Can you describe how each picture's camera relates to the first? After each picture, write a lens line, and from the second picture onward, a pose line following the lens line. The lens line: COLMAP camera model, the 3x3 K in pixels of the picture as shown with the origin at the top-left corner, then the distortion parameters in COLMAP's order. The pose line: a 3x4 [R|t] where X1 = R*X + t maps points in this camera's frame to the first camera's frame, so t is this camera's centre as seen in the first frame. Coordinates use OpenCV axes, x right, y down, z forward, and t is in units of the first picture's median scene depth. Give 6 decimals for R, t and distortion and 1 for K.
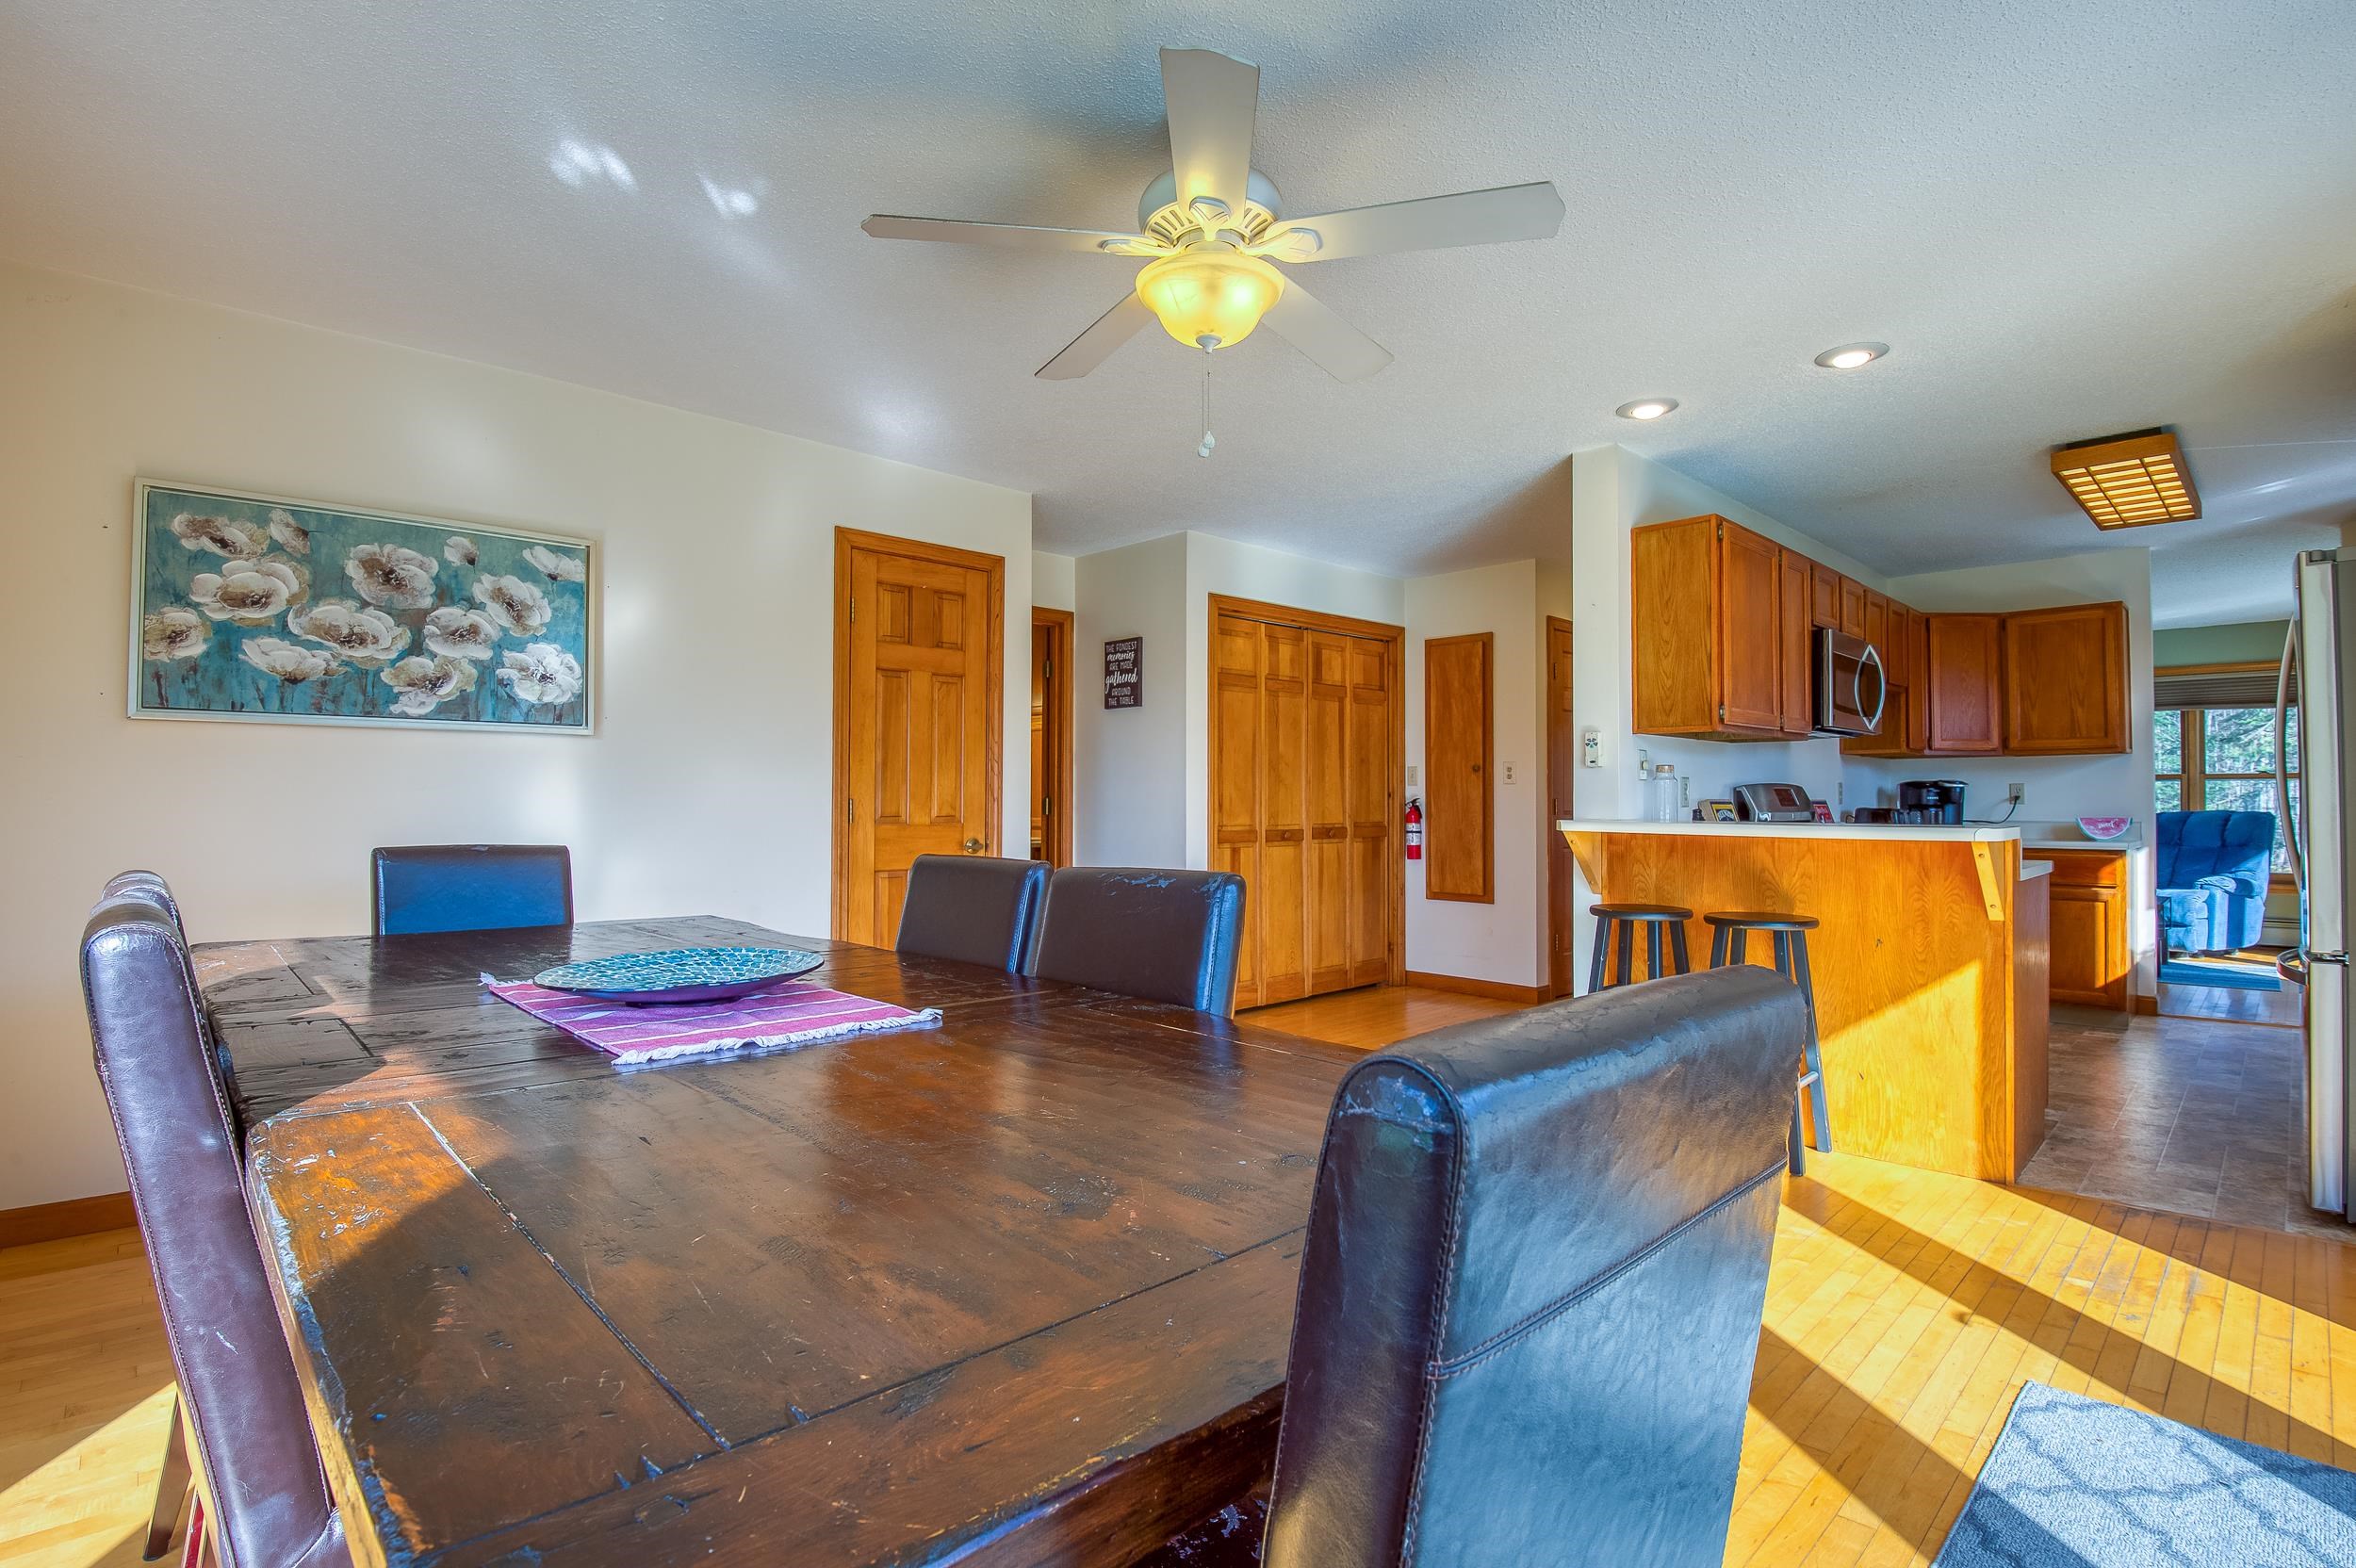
lens RADIAL K [[1092.3, 0, 1188.9], [0, 1092.3, 785.6], [0, 0, 1]] dist [-0.035225, -0.007417]
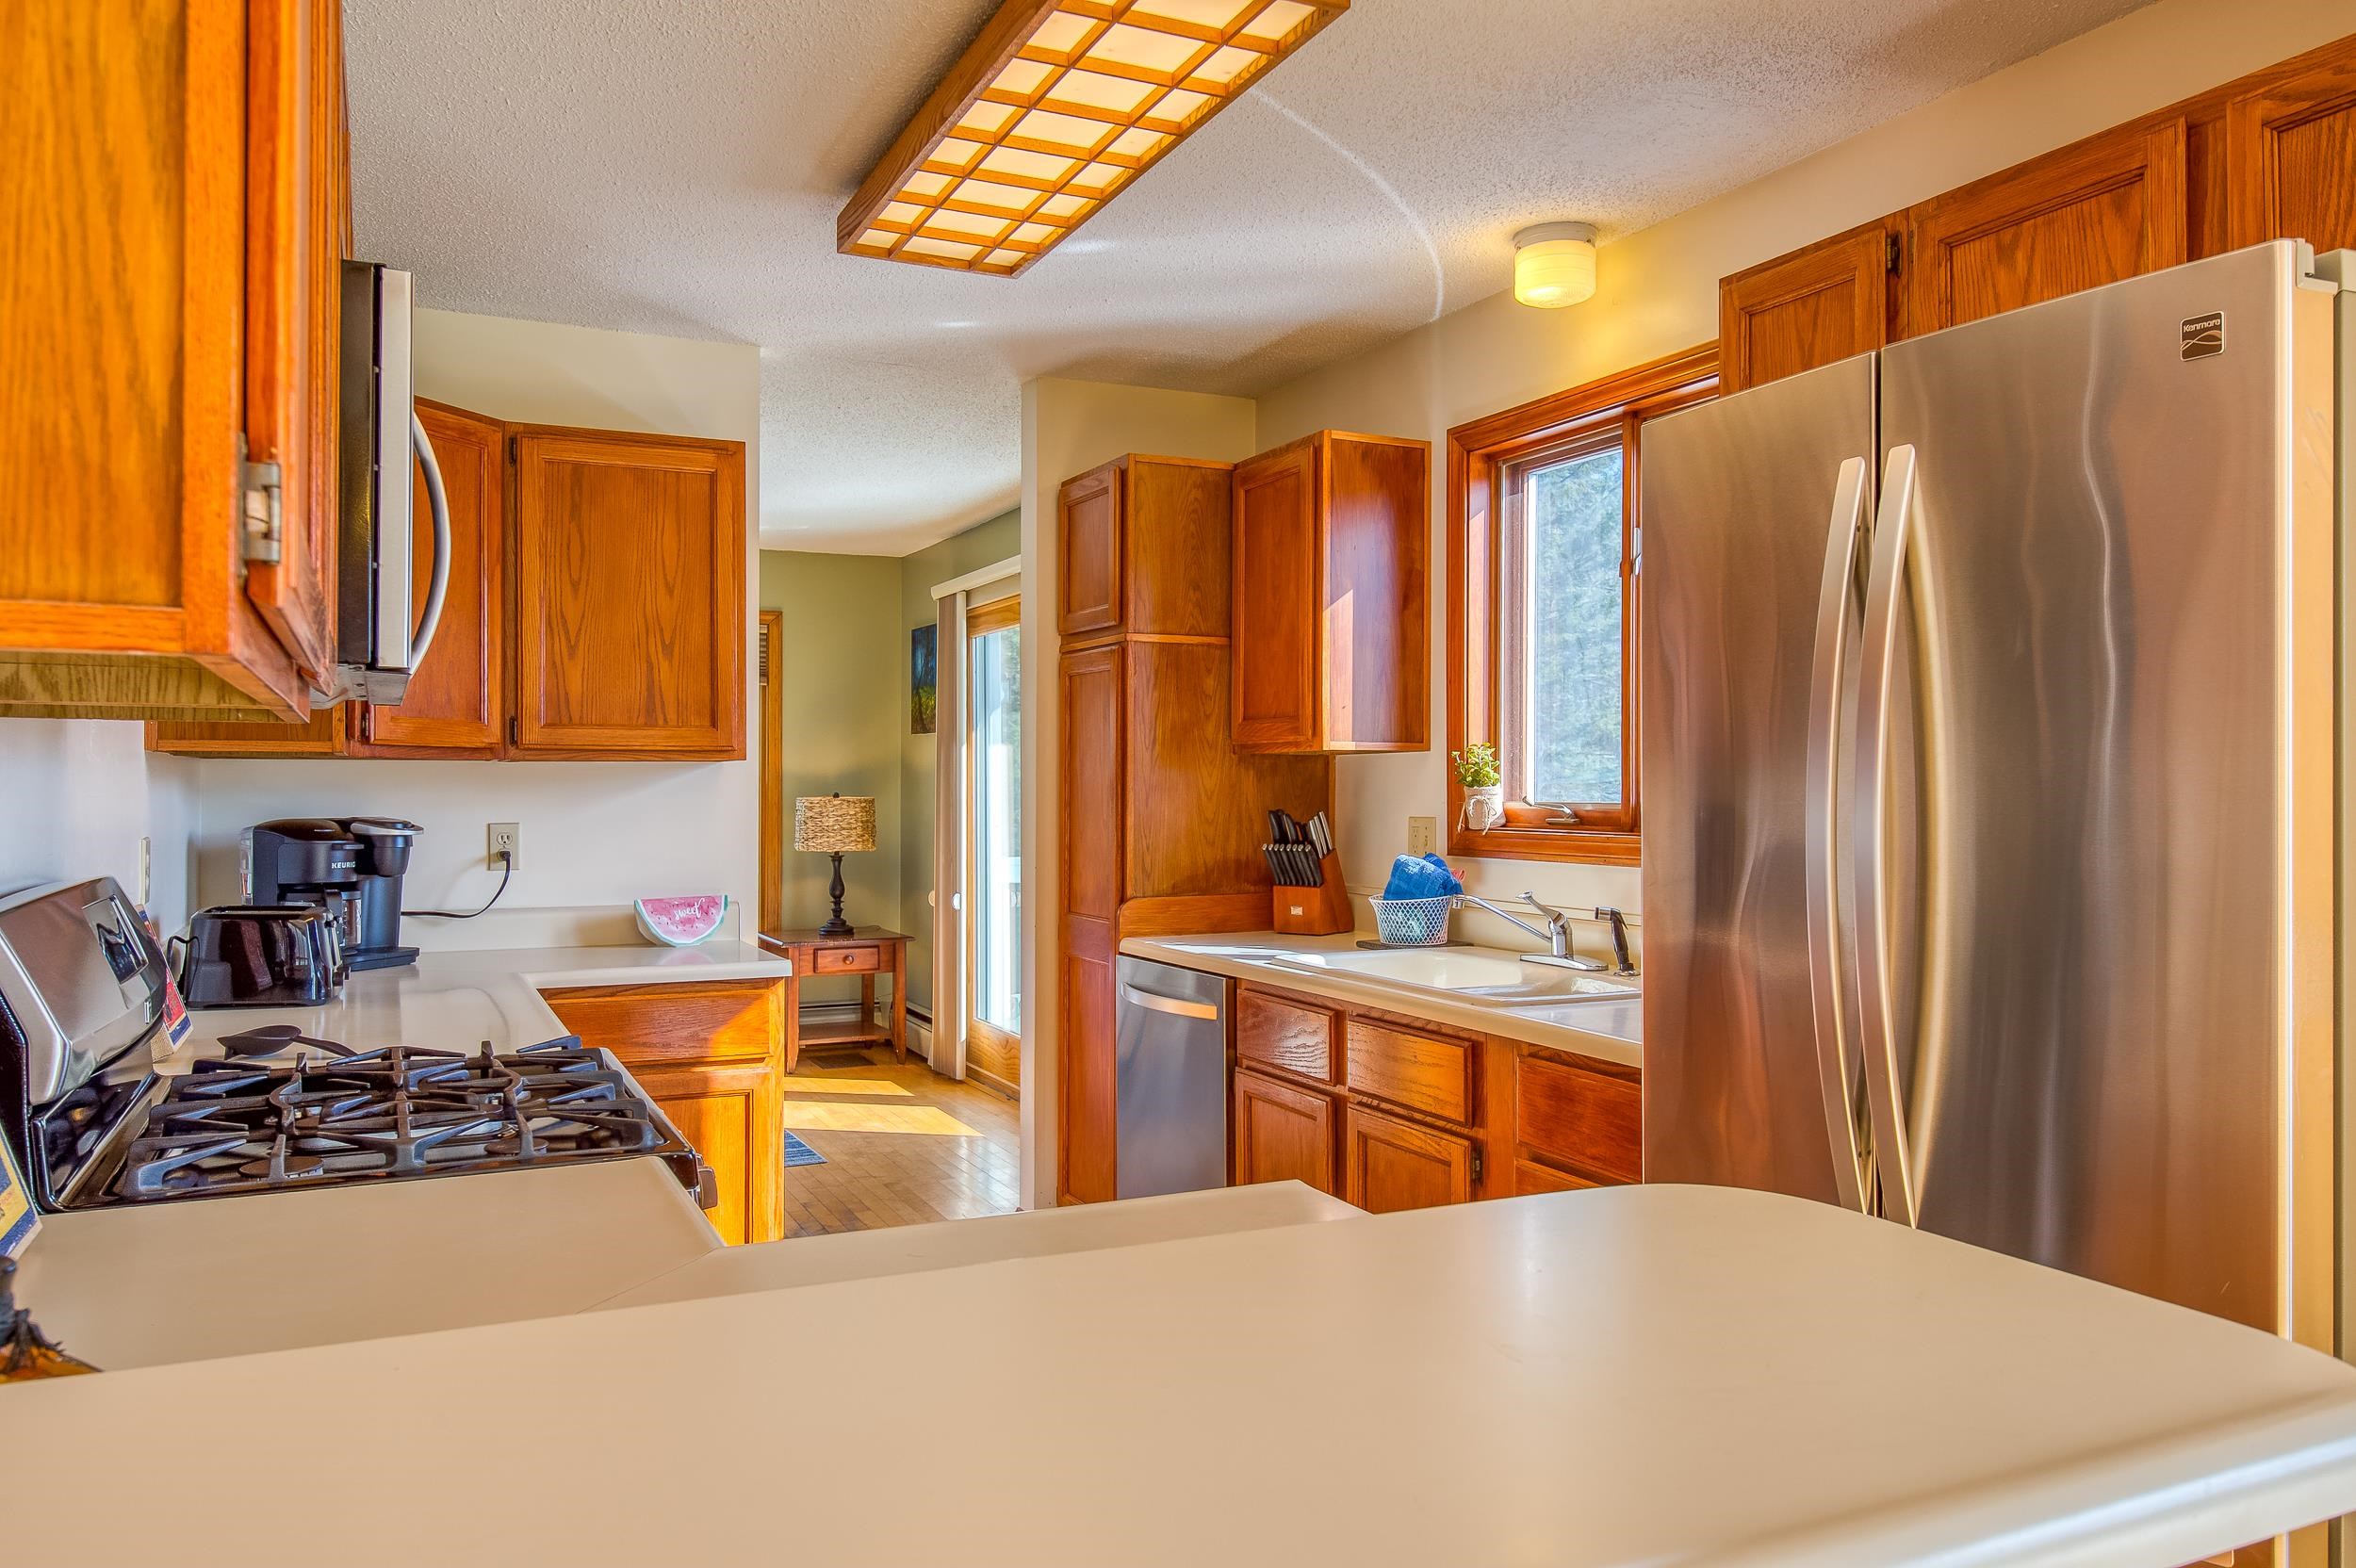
lens RADIAL K [[1669.1, 0, 1177.9], [0, 1669.1, 784.1], [0, 0, 1]] dist [-0.004794, -0.002469]
pose [[0.314591, 0.000898, 0.949227, 0.224622], [-0.013239, 0.999906, 0.003442, -0.025404], [-0.949135, -0.013650, 0.314574, 0.550778]]
